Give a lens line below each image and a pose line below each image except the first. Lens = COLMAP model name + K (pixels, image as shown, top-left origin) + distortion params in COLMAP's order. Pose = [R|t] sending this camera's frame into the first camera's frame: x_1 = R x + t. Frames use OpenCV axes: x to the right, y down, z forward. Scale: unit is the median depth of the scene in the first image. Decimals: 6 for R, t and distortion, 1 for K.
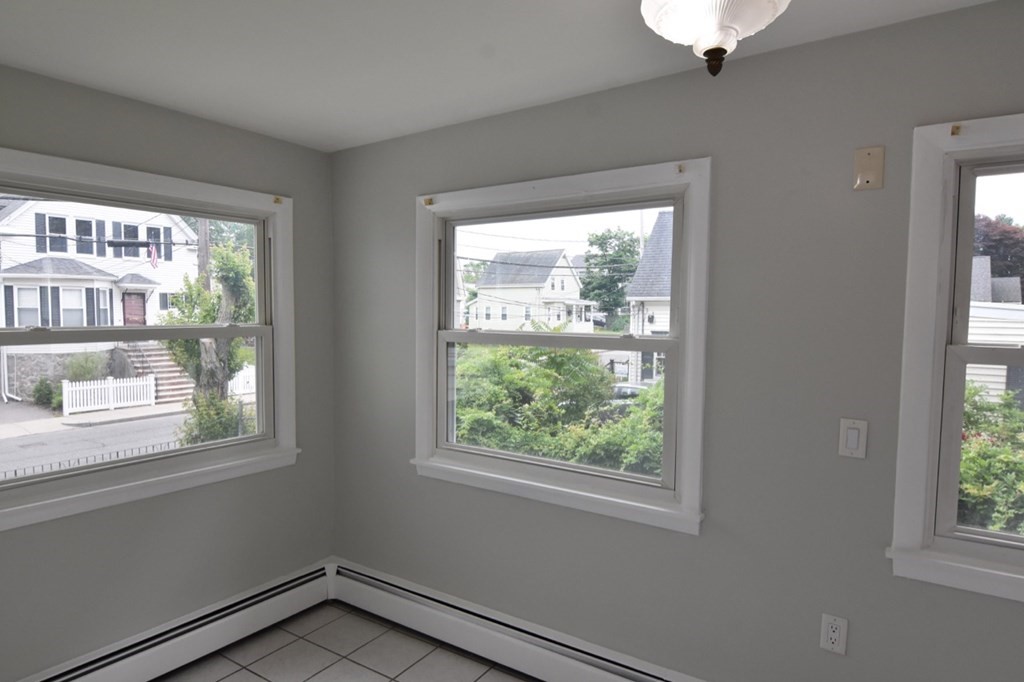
lens RADIAL K [[616.0, 0, 514.2], [0, 616.0, 343.3], [0, 0, 1]] dist [0.004537, -0.010641]
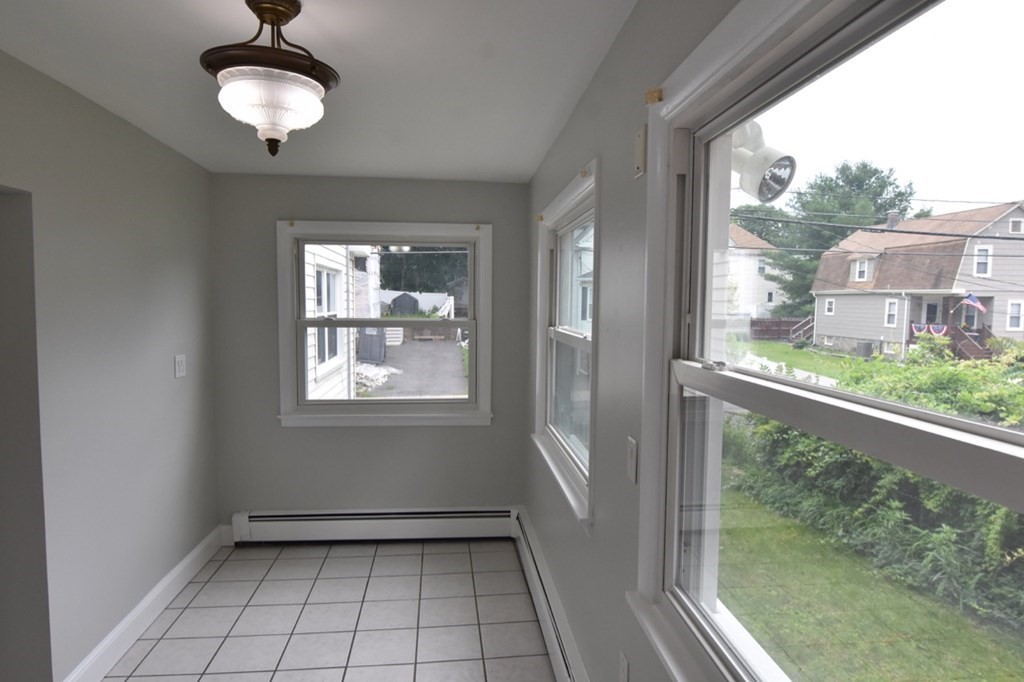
lens RADIAL K [[616.0, 0, 512.1], [0, 616.0, 338.8], [0, 0, 1]] dist [0.004537, -0.010641]
pose [[0.646188, 0.047708, -0.761686, 0.671955], [-0.049386, 0.998566, 0.020647, -0.018811], [0.761579, 0.024275, 0.647617, 0.176645]]
